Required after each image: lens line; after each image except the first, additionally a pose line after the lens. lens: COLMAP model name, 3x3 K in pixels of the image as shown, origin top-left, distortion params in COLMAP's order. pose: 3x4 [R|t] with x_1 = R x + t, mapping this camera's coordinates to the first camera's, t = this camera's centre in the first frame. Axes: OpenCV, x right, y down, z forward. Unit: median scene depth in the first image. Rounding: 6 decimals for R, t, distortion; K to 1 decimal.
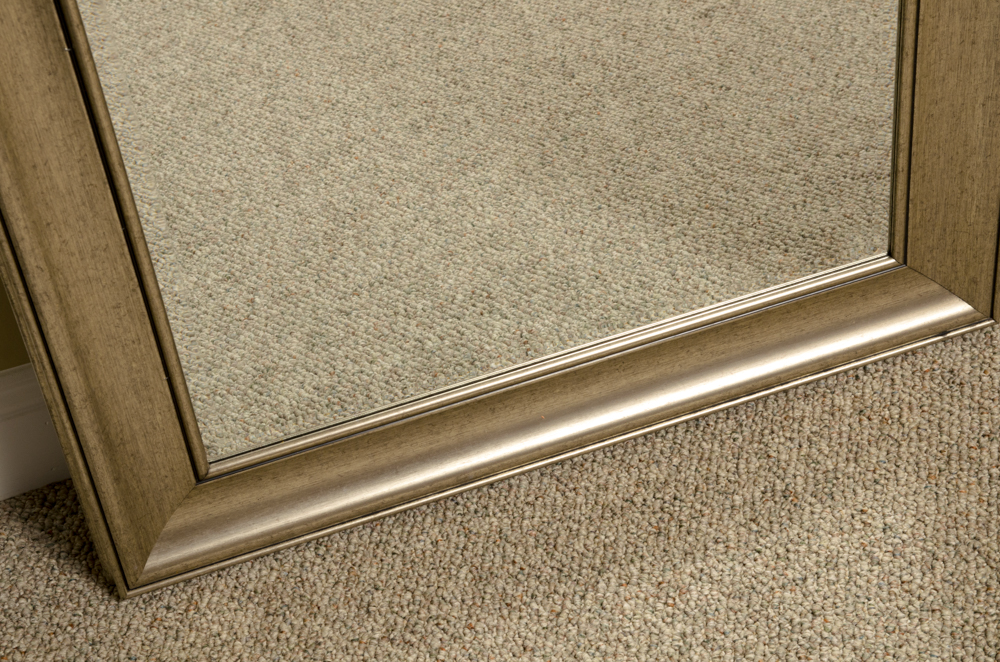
lens RADIAL K [[1830.6, 0, 504.0], [0, 1830.6, 325.3], [0, 0, 1]] dist [0.090969, 0.000000]
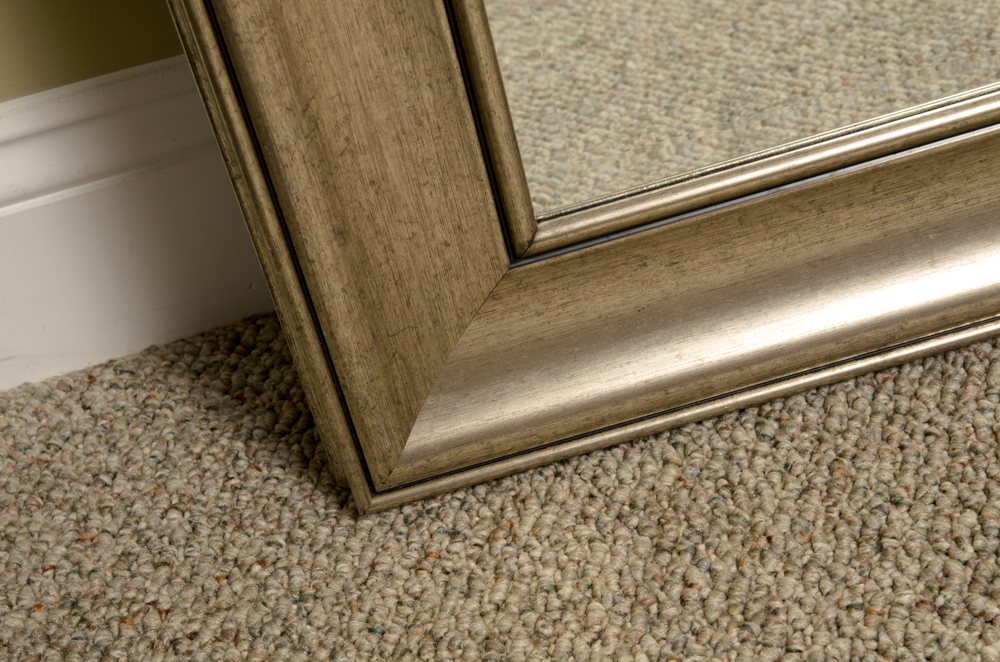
lens RADIAL K [[1830.6, 0, 497.4], [0, 1830.6, 336.2], [0, 0, 1]] dist [0.090969, 0.000000]
pose [[0.980583, -0.001265, -0.196102, -0.076376], [-0.008645, 0.998728, -0.049671, 0.124997], [0.195915, 0.050401, 0.979325, 0.525648]]
